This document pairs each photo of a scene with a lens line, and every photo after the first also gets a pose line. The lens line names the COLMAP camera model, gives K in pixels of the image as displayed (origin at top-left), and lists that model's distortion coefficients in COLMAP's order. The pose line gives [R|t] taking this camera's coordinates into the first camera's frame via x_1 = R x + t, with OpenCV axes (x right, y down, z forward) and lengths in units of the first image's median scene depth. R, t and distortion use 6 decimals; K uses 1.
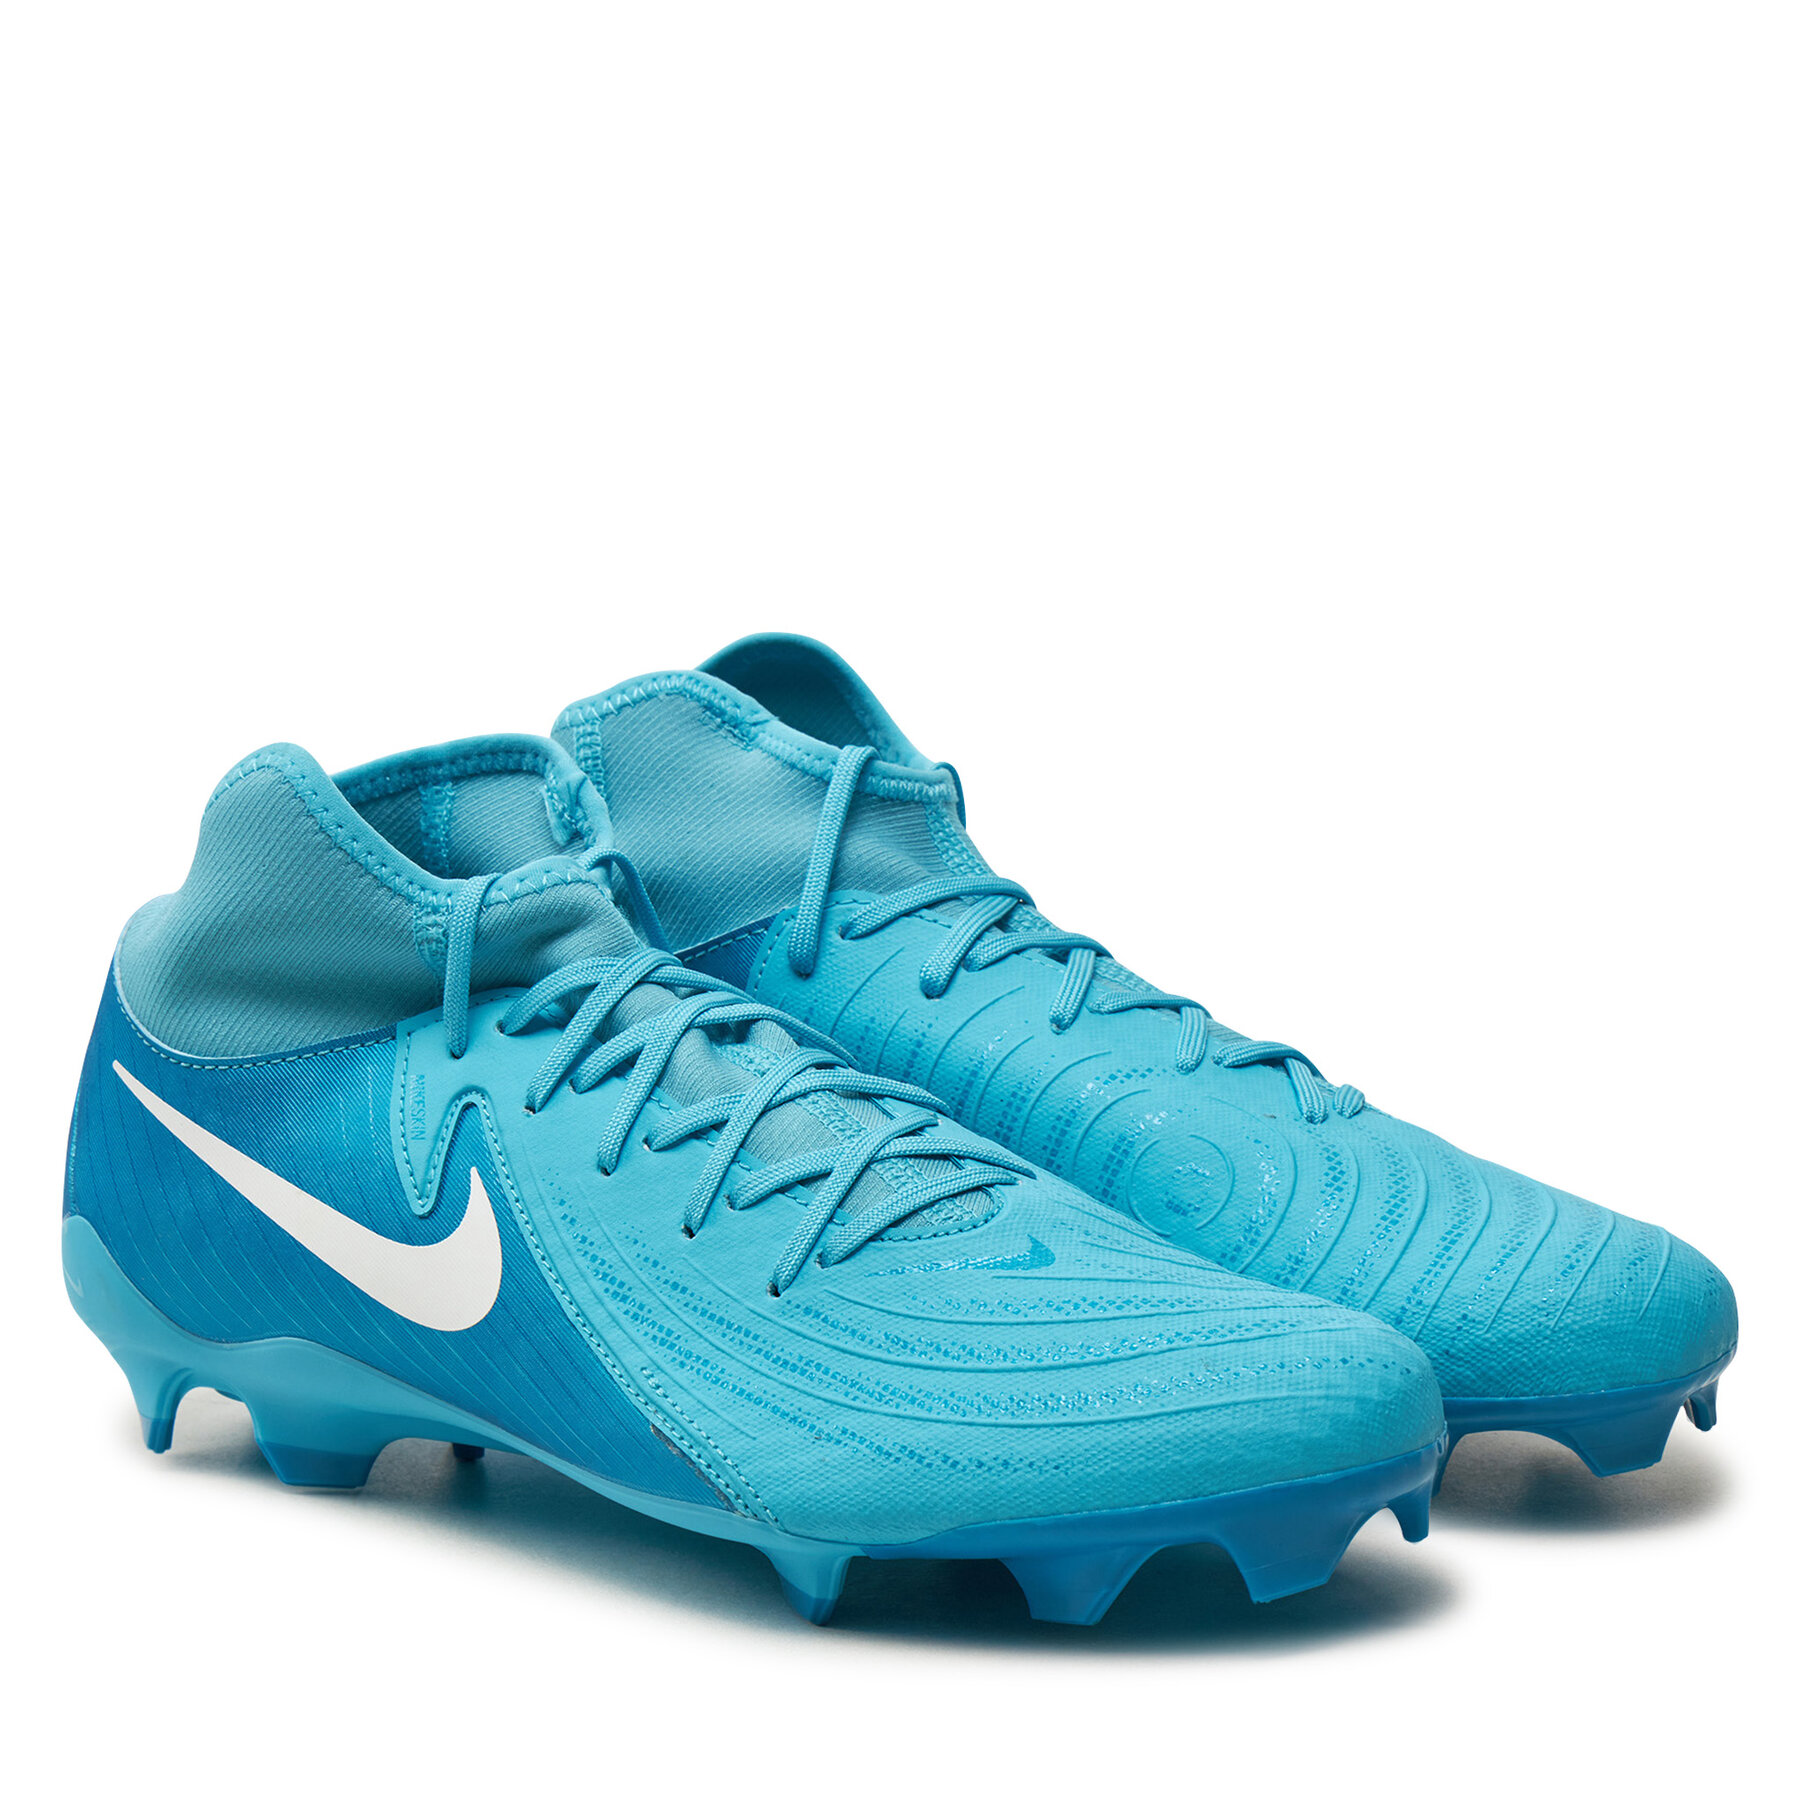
lens RADIAL K [[6691.9, 0, 895.4], [0, 6691.9, 900.4], [0, 0, 1]] dist [-0.195467, 0.000000]
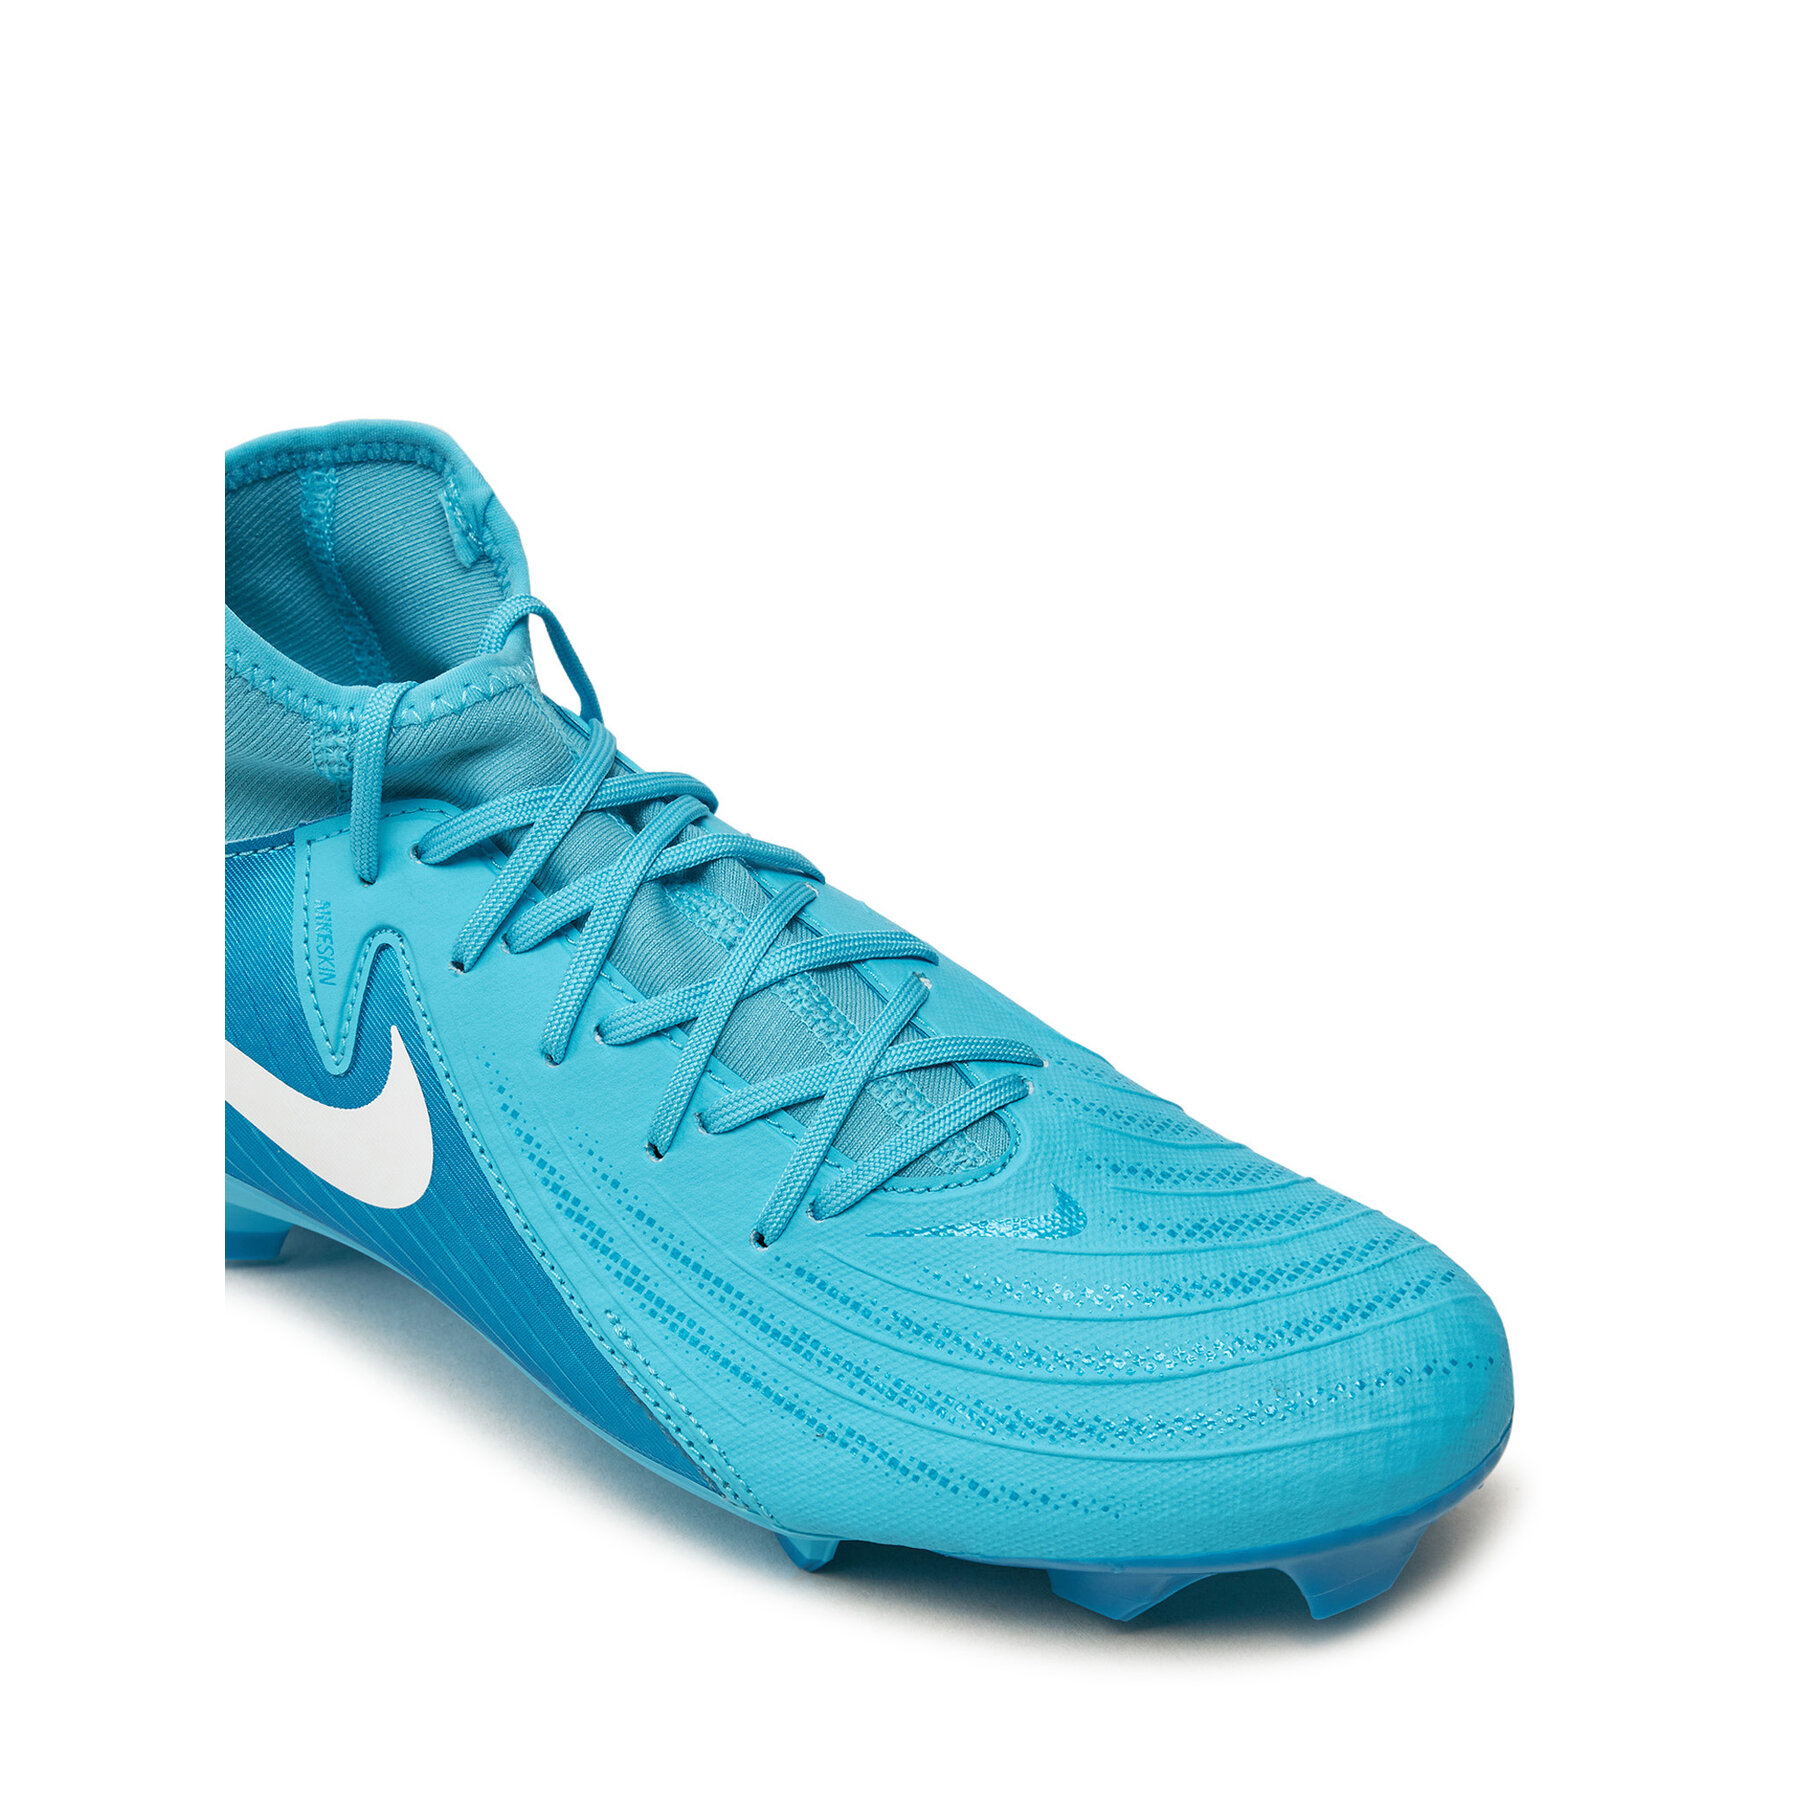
lens RADIAL K [[3702.3, 0, 912.2], [0, 3702.3, 893.2], [0, 0, 1]] dist [-0.100009, 0.000000]
pose [[0.993427, -0.026512, 0.111355, -0.050428], [-0.017001, 0.927847, 0.372573, -0.162435], [-0.113198, -0.372017, 0.921298, 0.566750]]
